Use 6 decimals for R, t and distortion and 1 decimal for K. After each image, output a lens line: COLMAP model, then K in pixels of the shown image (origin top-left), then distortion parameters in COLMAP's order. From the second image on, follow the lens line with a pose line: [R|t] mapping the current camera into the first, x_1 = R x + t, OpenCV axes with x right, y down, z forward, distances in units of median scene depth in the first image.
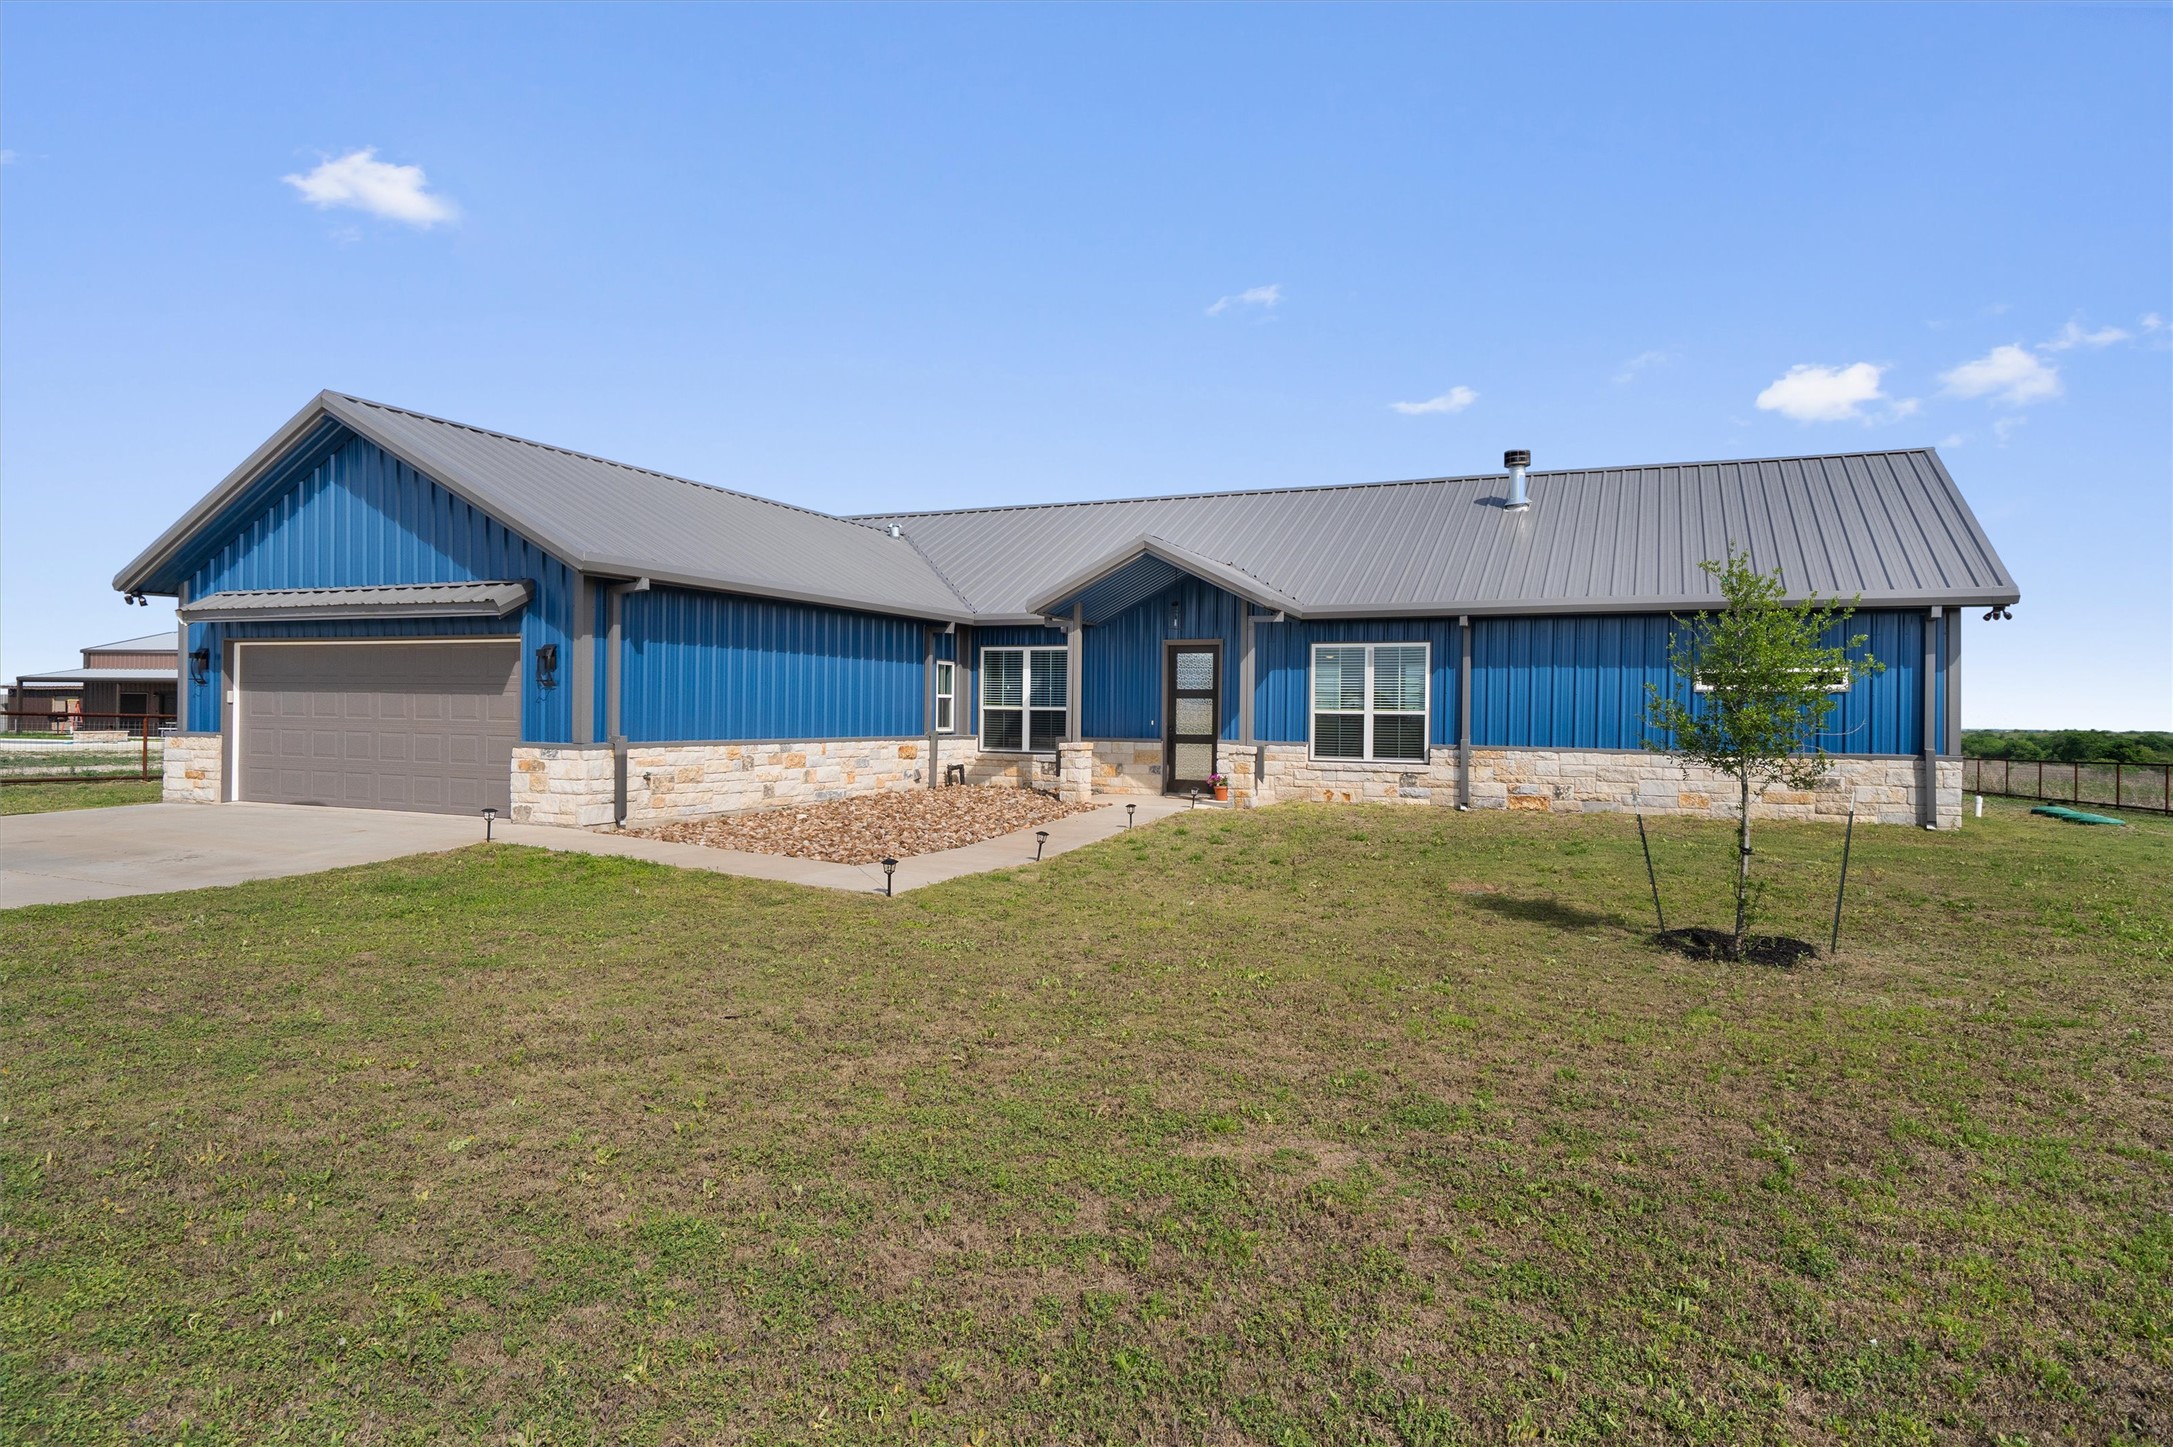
lens RADIAL K [[1250.2, 0, 1086.5], [0, 1250.2, 723.5], [0, 0, 1]] dist [-0.000152, -0.000042]
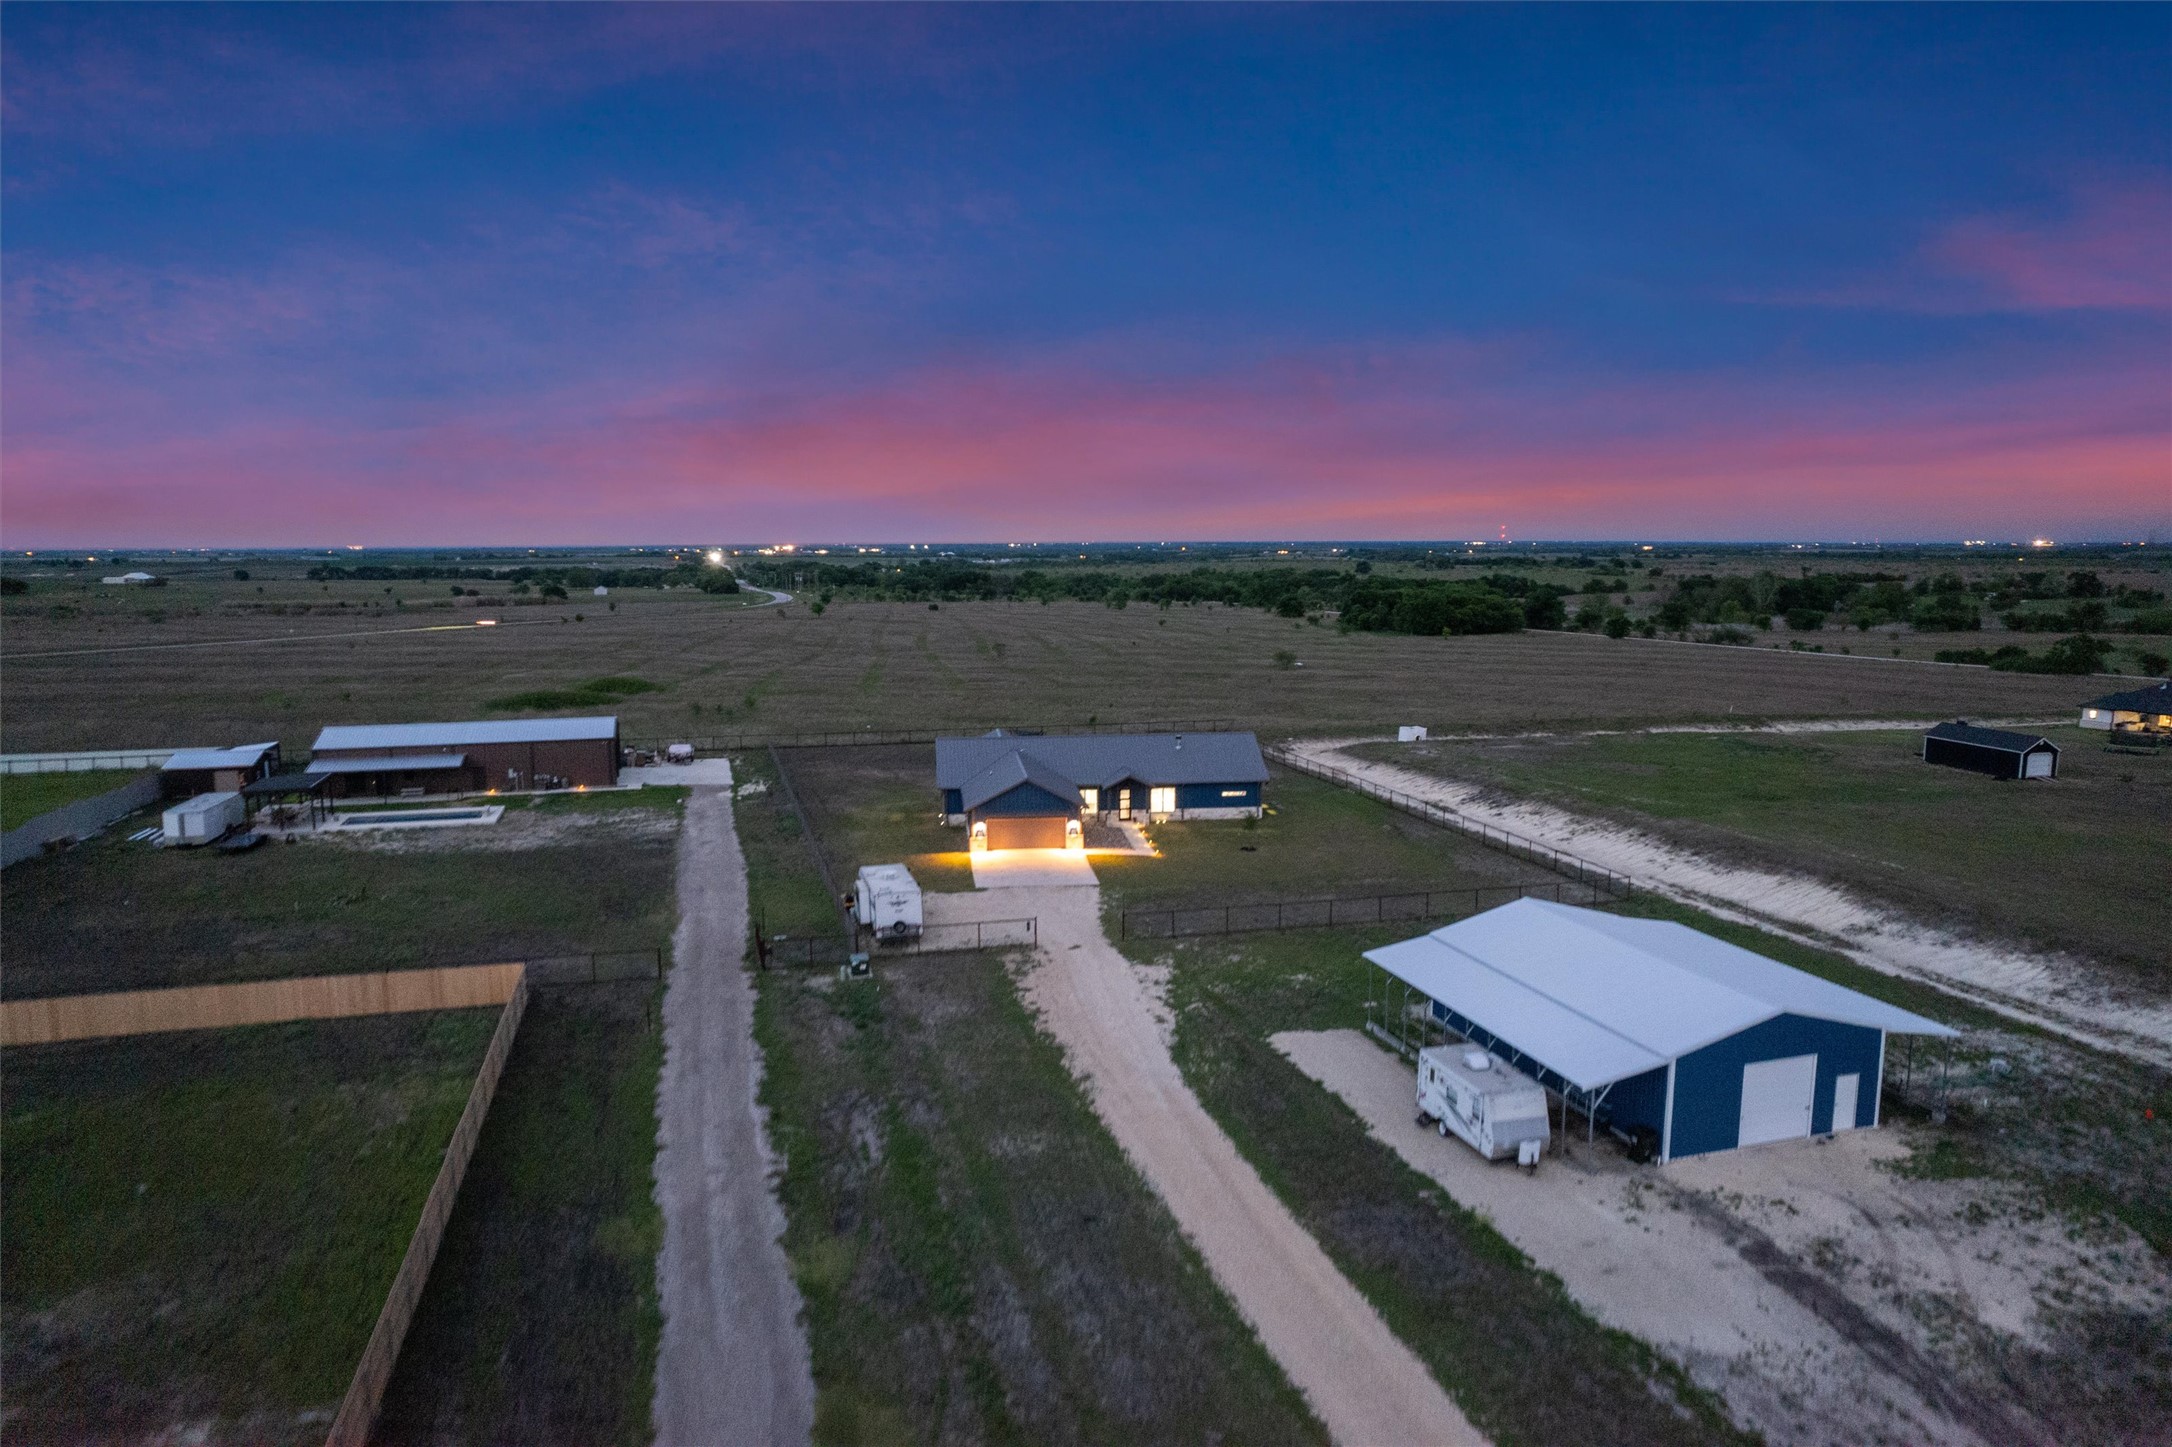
lens RADIAL K [[1391.2, 0, 1086.0], [0, 1391.2, 723.5], [0, 0, 1]] dist [-0.074737, 0.062898]
pose [[0.857240, -0.078269, 0.508933, -2.933557], [0.014676, 0.991692, 0.127793, -1.071065], [-0.514707, -0.102080, 0.851267, -3.637294]]
